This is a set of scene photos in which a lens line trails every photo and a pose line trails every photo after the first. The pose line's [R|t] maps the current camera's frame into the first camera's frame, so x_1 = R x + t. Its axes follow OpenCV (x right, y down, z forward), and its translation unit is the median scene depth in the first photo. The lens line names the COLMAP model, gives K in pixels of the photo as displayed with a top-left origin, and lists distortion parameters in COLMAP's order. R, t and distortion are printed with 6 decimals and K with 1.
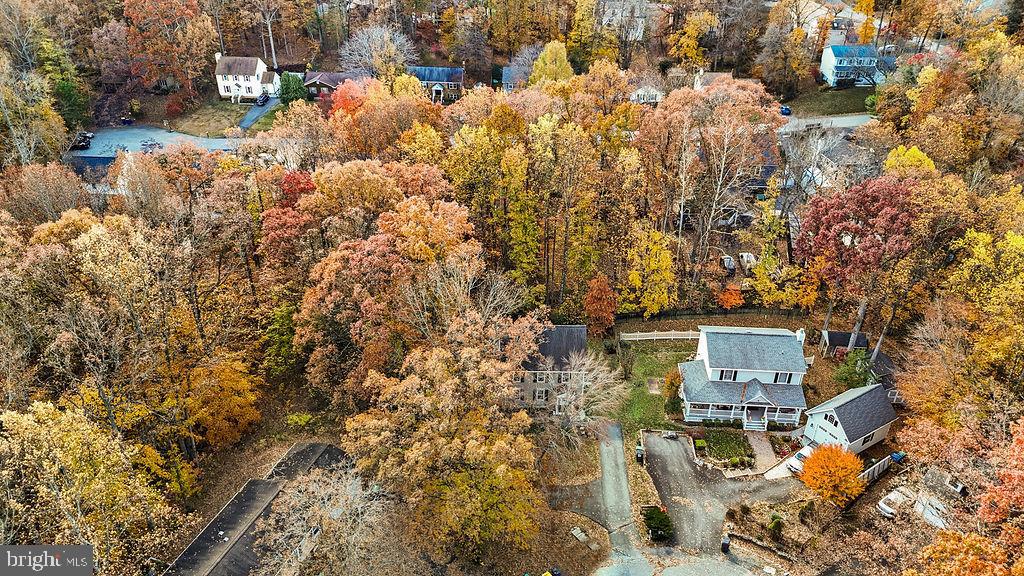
lens RADIAL K [[741.8, 0, 512.3], [0, 741.8, 283.5], [0, 0, 1]] dist [0.053763, -0.046823]
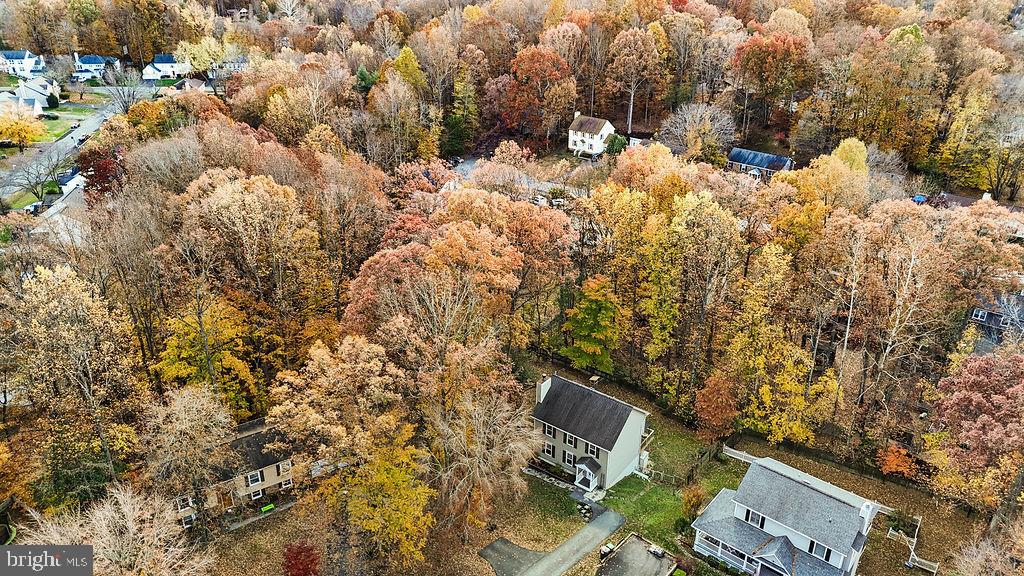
lens RADIAL K [[741.8, 0, 516.6], [0, 741.8, 285.7], [0, 0, 1]] dist [0.053763, -0.046823]
pose [[0.807940, 0.256183, -0.530663, 0.355420], [-0.310905, 0.950329, -0.014575, -0.023031], [0.500571, 0.176761, 0.847457, 0.087419]]
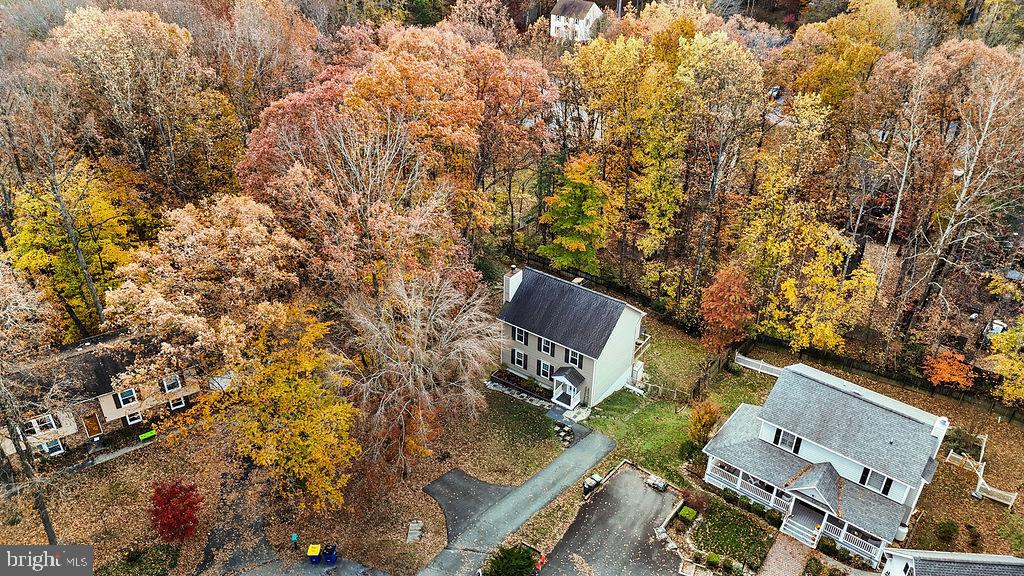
lens RADIAL K [[741.8, 0, 515.5], [0, 741.8, 287.4], [0, 0, 1]] dist [0.053763, -0.046823]
pose [[0.819029, 0.299959, -0.489098, 0.292796], [-0.304521, 0.949741, 0.072525, 0.018714], [0.486270, 0.089541, 0.869209, 0.255579]]
